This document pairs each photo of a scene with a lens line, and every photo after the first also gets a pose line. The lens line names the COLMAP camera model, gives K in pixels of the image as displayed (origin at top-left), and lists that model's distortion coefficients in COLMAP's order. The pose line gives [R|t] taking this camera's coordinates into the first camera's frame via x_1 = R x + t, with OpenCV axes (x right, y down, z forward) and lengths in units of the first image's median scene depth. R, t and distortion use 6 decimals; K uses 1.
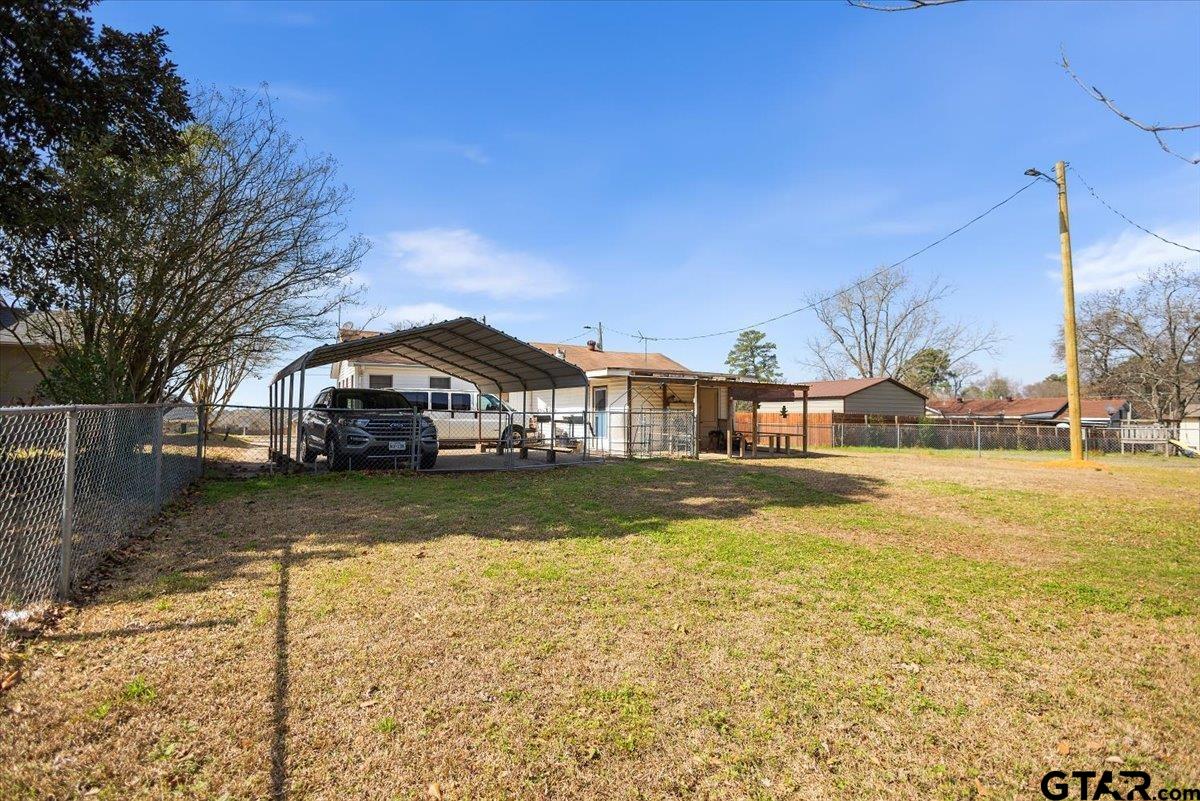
lens RADIAL K [[568.9, 0, 604.9], [0, 568.9, 399.1], [0, 0, 1]] dist [0.001269, -0.000075]
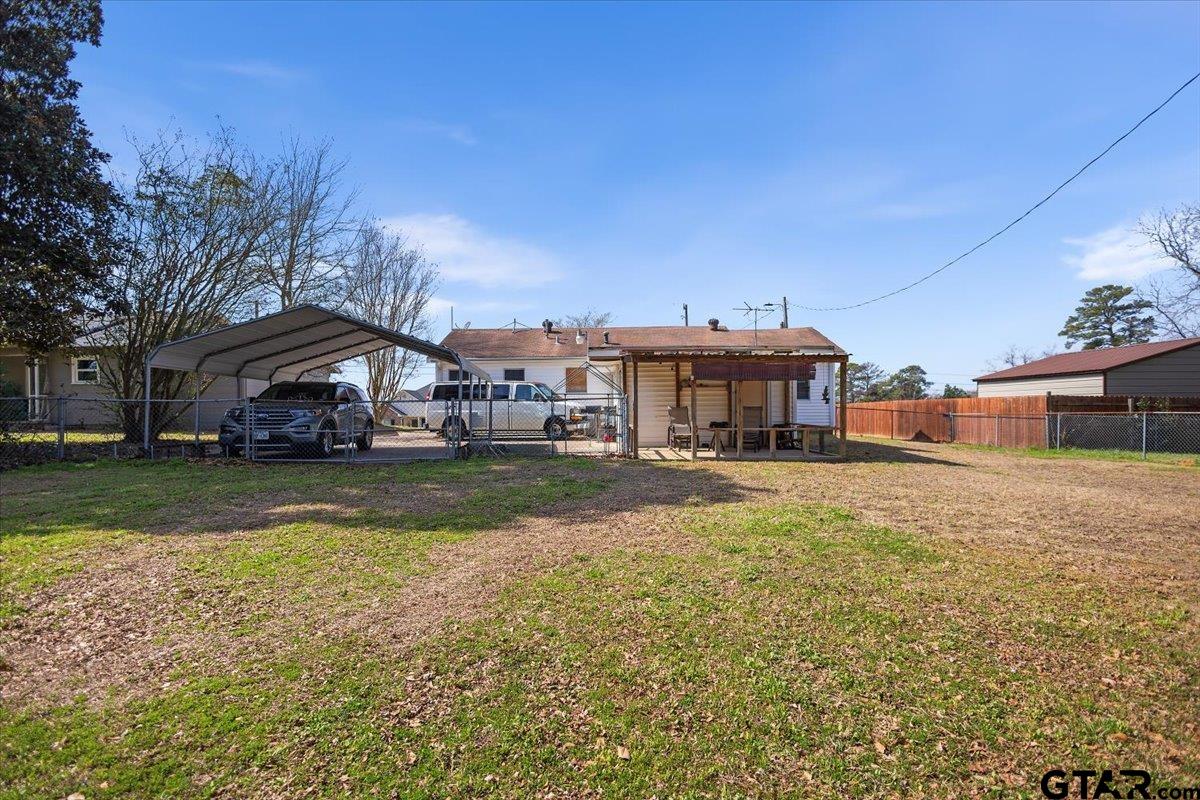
lens RADIAL K [[568.9, 0, 604.9], [0, 568.9, 398.6], [0, 0, 1]] dist [0.001269, -0.000075]
pose [[0.854808, -0.021584, -0.518495, 0.278241], [0.026455, 0.999648, 0.002000, 0.011568], [0.518269, -0.015426, 0.855078, 0.171451]]
